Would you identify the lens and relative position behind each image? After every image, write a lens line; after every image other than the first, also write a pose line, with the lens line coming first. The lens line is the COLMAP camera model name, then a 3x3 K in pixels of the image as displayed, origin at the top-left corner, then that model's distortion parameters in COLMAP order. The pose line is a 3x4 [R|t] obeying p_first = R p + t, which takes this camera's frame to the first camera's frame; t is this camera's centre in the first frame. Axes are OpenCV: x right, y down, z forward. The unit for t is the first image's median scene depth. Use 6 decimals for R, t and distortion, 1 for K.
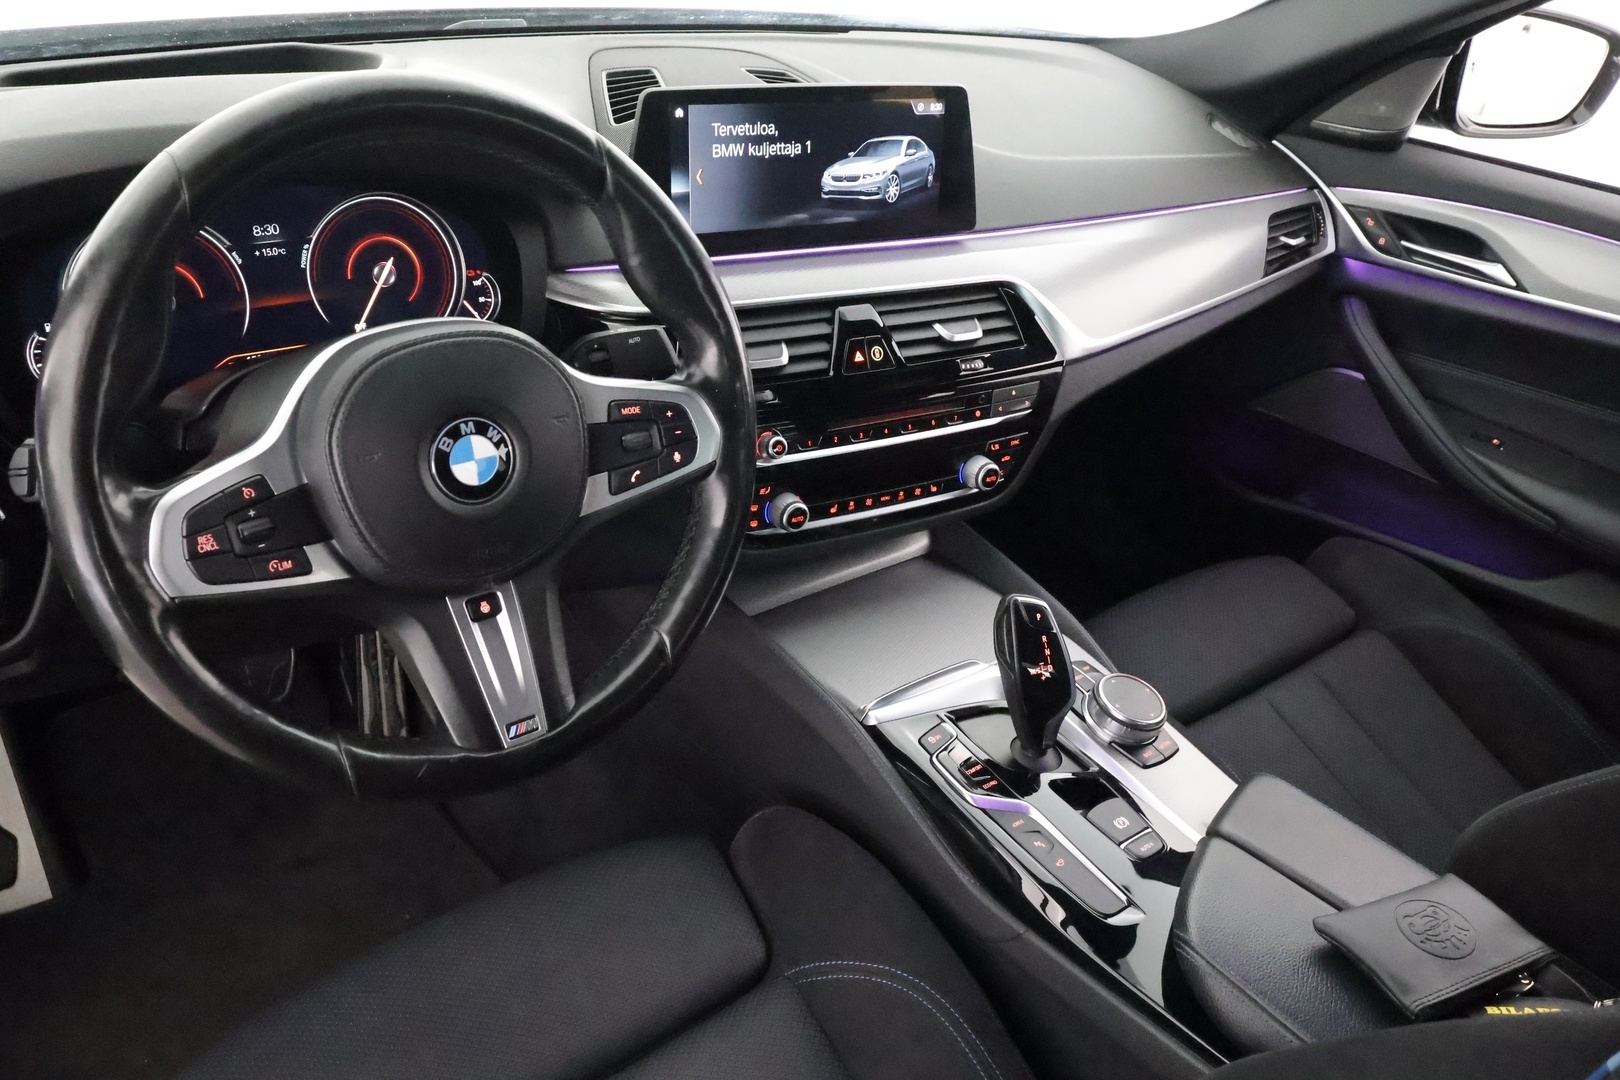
lens RADIAL K [[1275.2, 0, 819.3], [0, 1275.2, 534.5], [0, 0, 1]] dist [-0.001810, -0.000281]
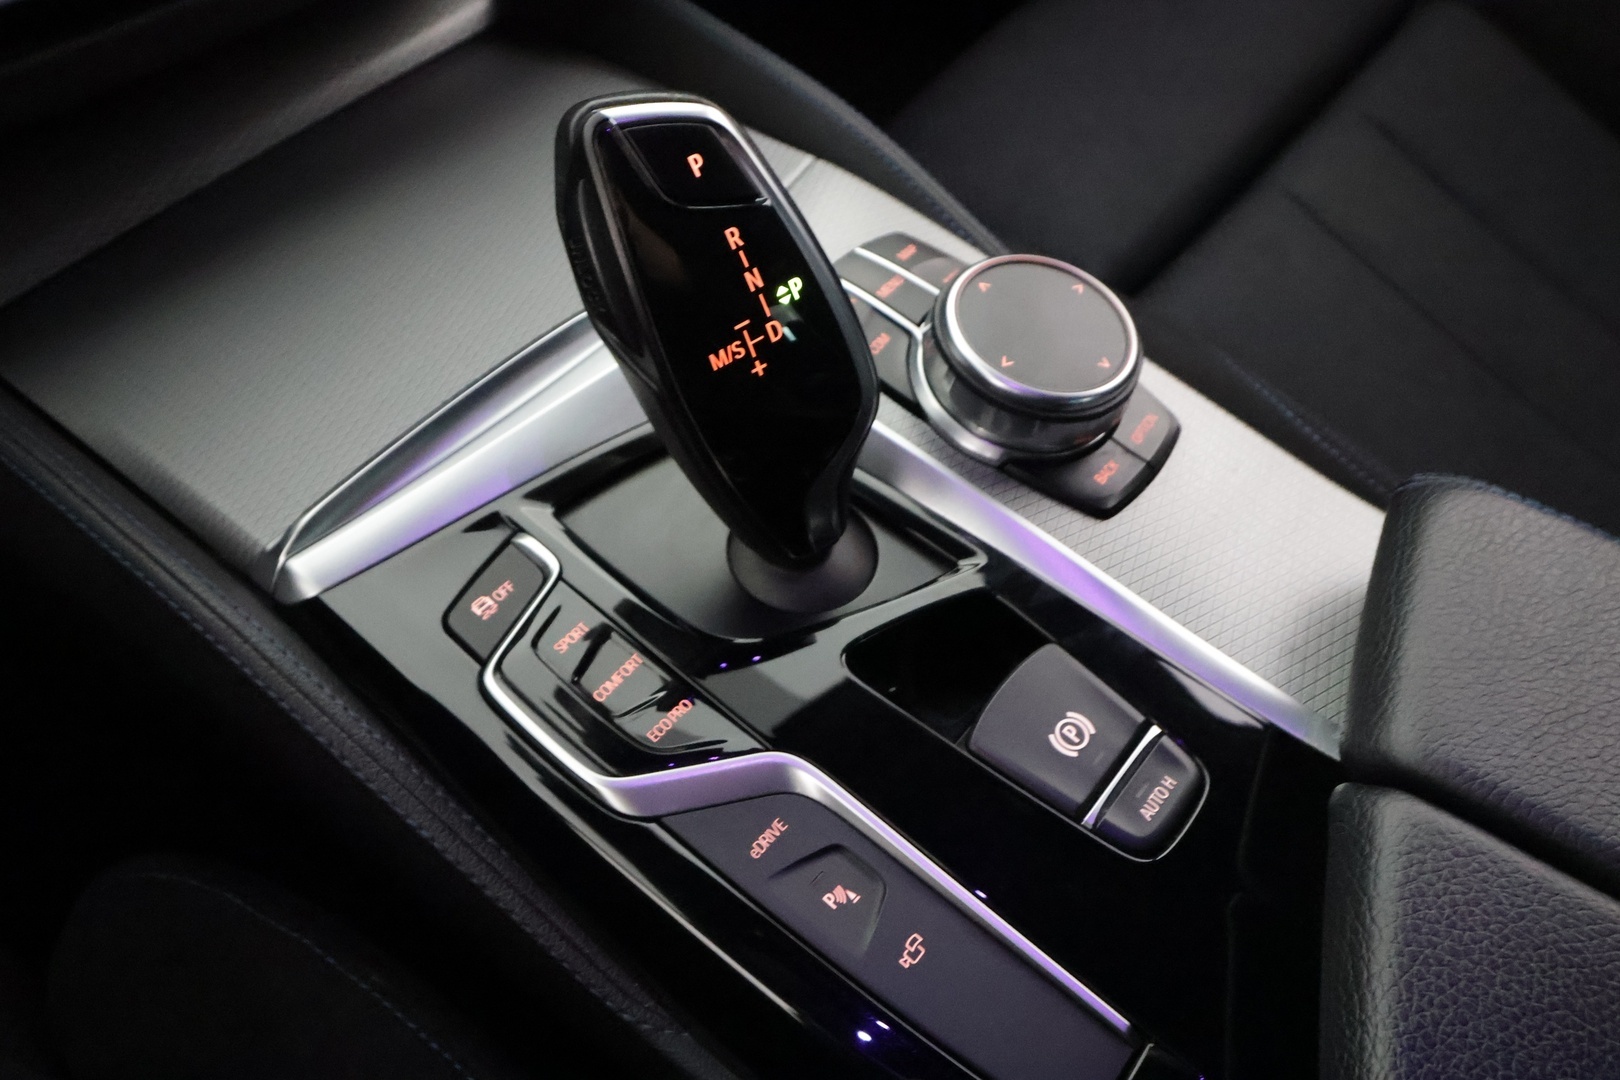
lens RADIAL K [[1275.2, 0, 804.4], [0, 1275.2, 549.1], [0, 0, 1]] dist [-0.001810, -0.000281]
pose [[0.971937, -0.232799, 0.033804, 0.156951], [0.202625, 0.901493, 0.382431, 0.036191], [-0.119504, -0.364849, 0.923366, 0.667395]]
